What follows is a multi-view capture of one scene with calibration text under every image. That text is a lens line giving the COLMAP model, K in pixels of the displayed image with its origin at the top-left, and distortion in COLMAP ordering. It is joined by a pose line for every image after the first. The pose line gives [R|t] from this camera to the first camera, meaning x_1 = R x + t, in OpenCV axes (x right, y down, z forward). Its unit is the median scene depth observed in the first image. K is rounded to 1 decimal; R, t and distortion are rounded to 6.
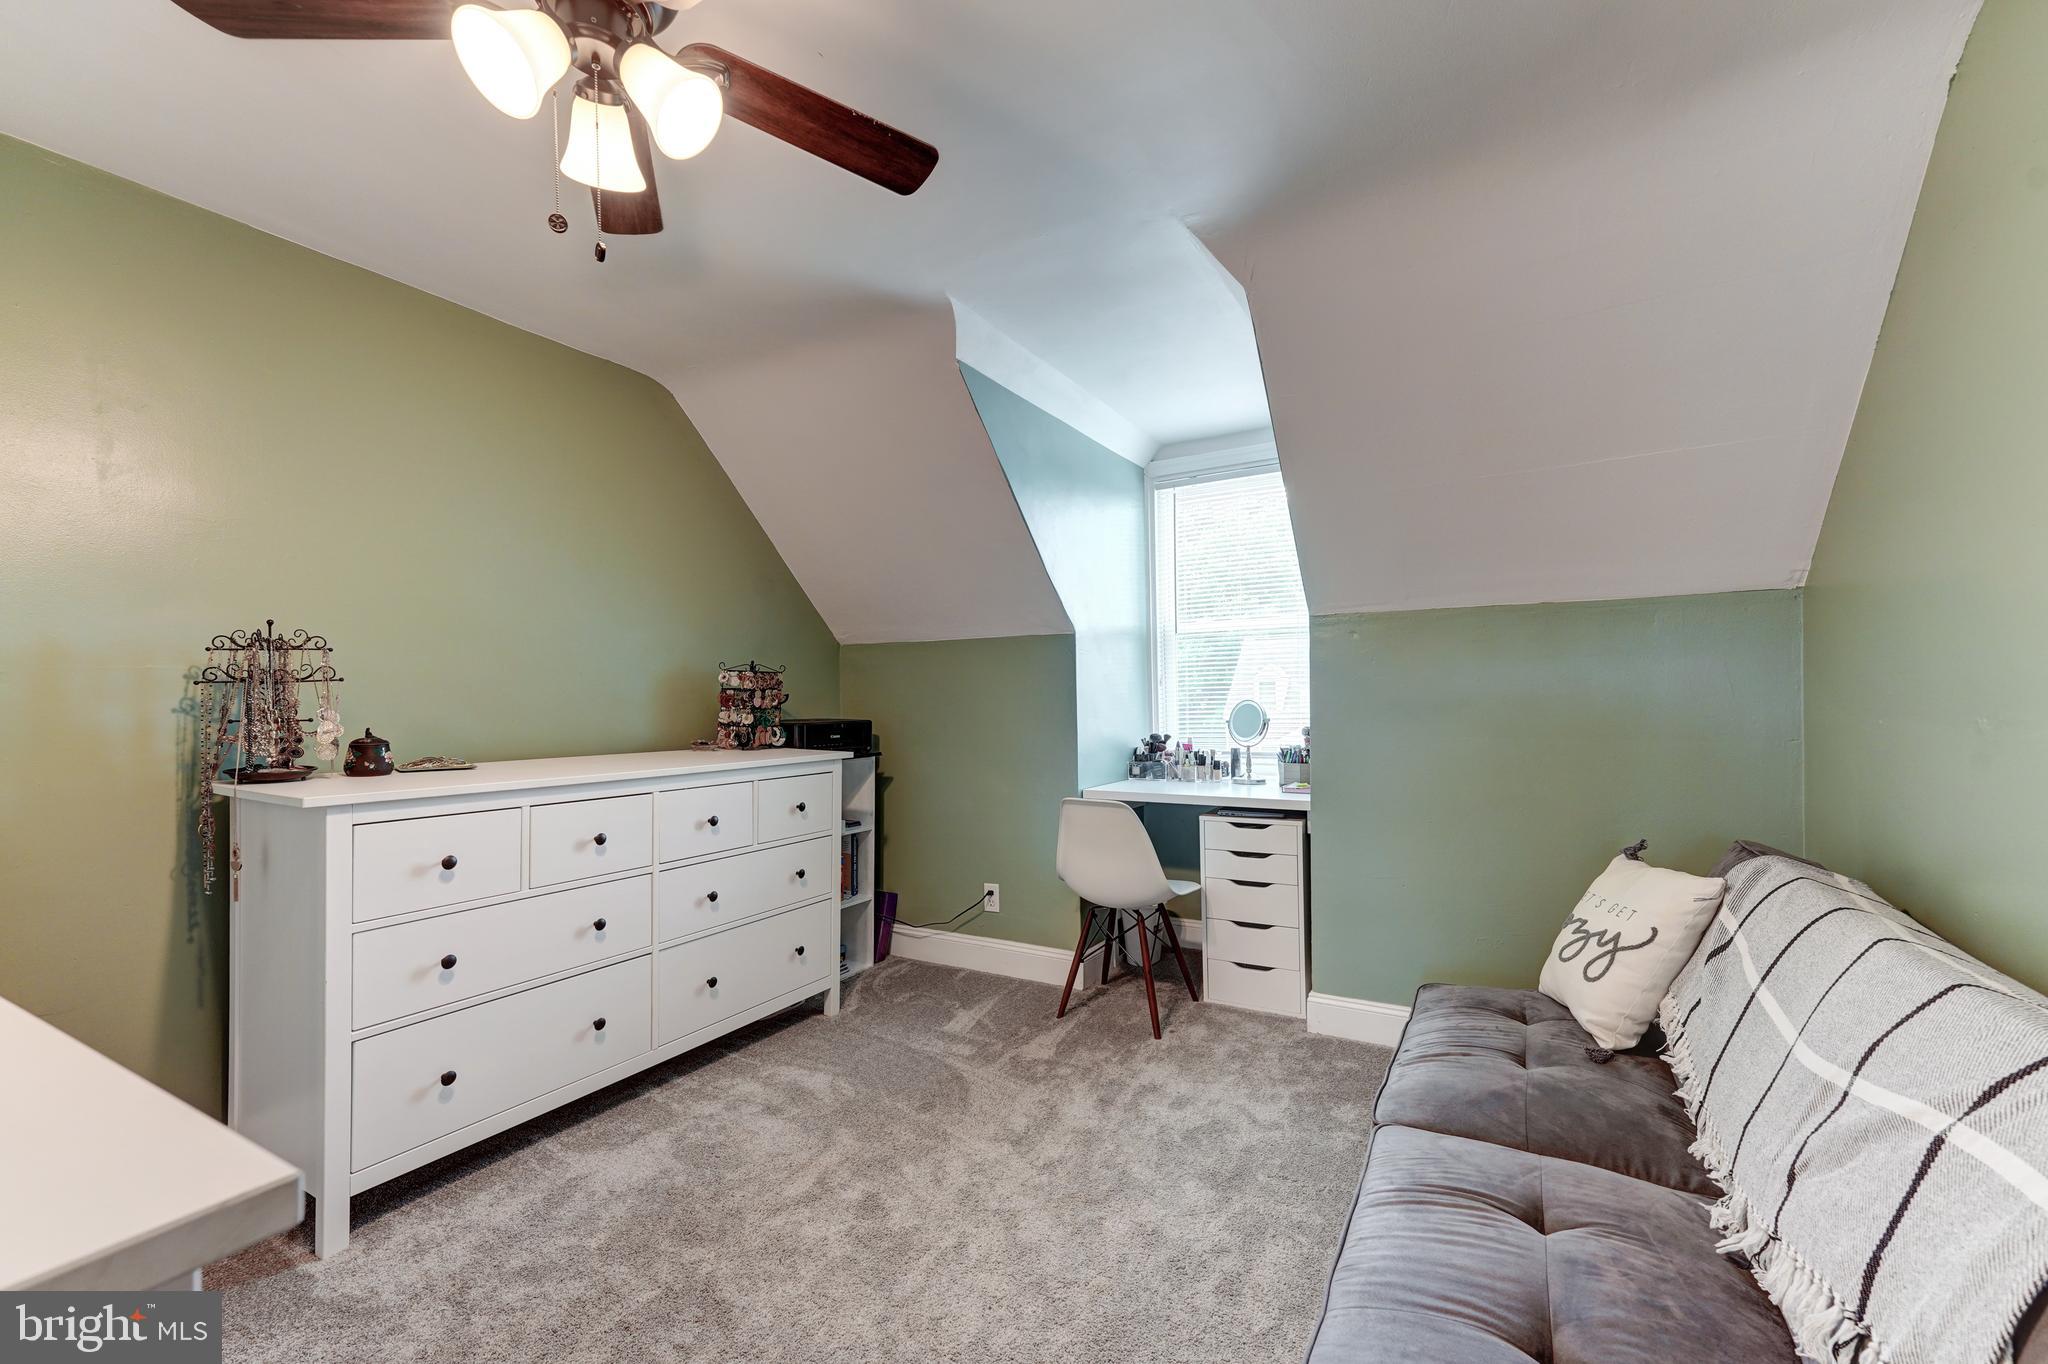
lens RADIAL K [[817.2, 0, 1027.7], [0, 817.2, 698.0], [0, 0, 1]] dist [0.019130, 0.001158]
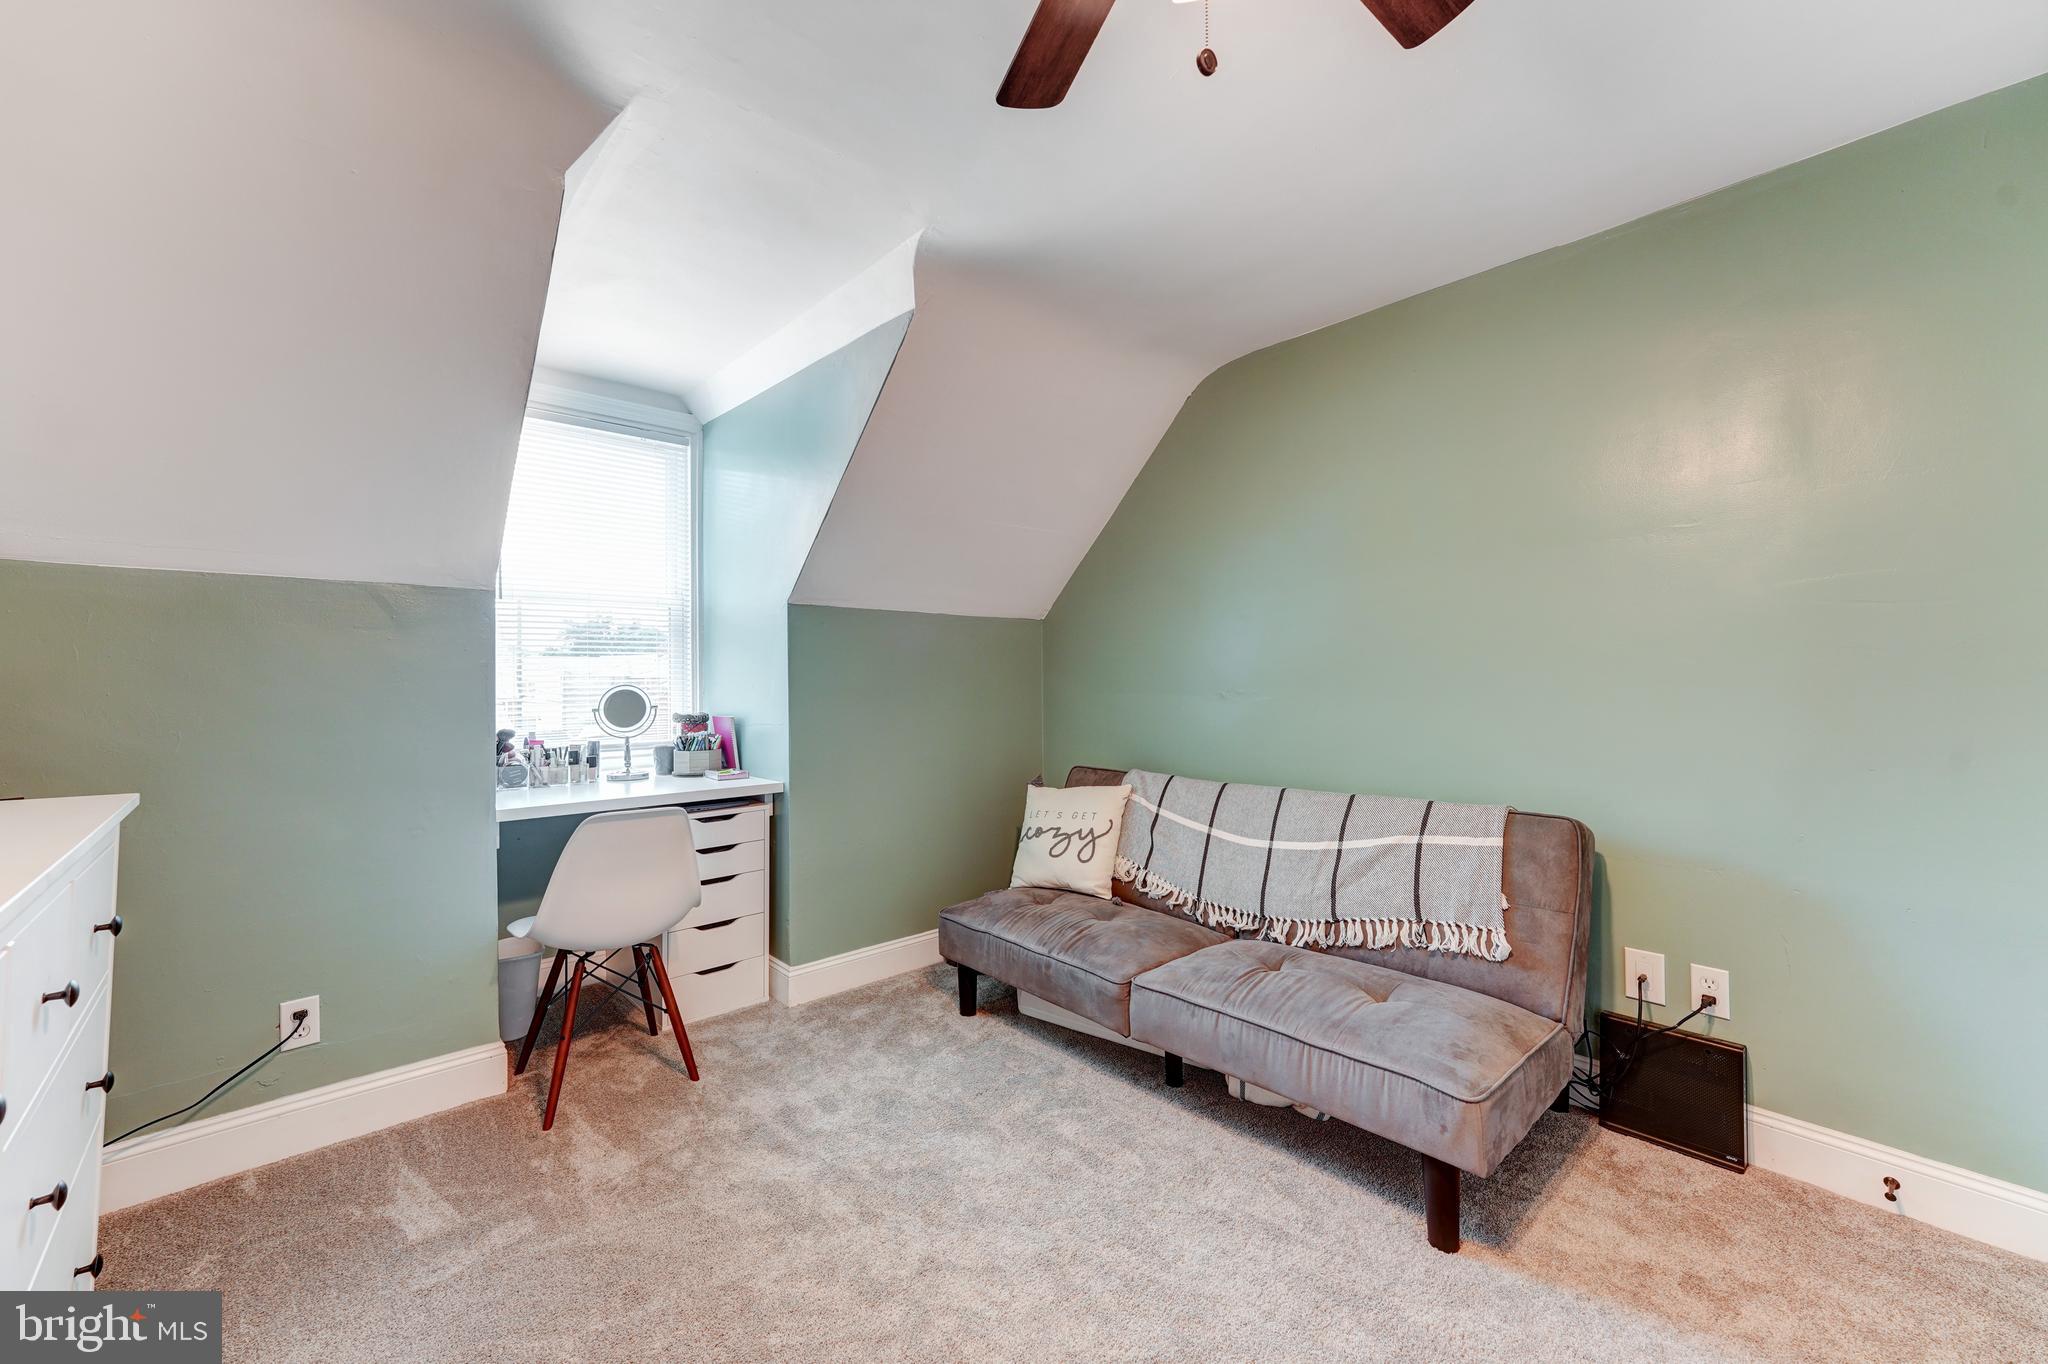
lens RADIAL K [[817.2, 0, 1018.0], [0, 817.2, 676.1], [0, 0, 1]] dist [0.019130, 0.001158]
pose [[0.332542, 0.007806, 0.943056, -0.521646], [0.001333, 0.999961, -0.008747, 0.001863], [-0.943087, 0.004166, 0.332519, 0.381073]]
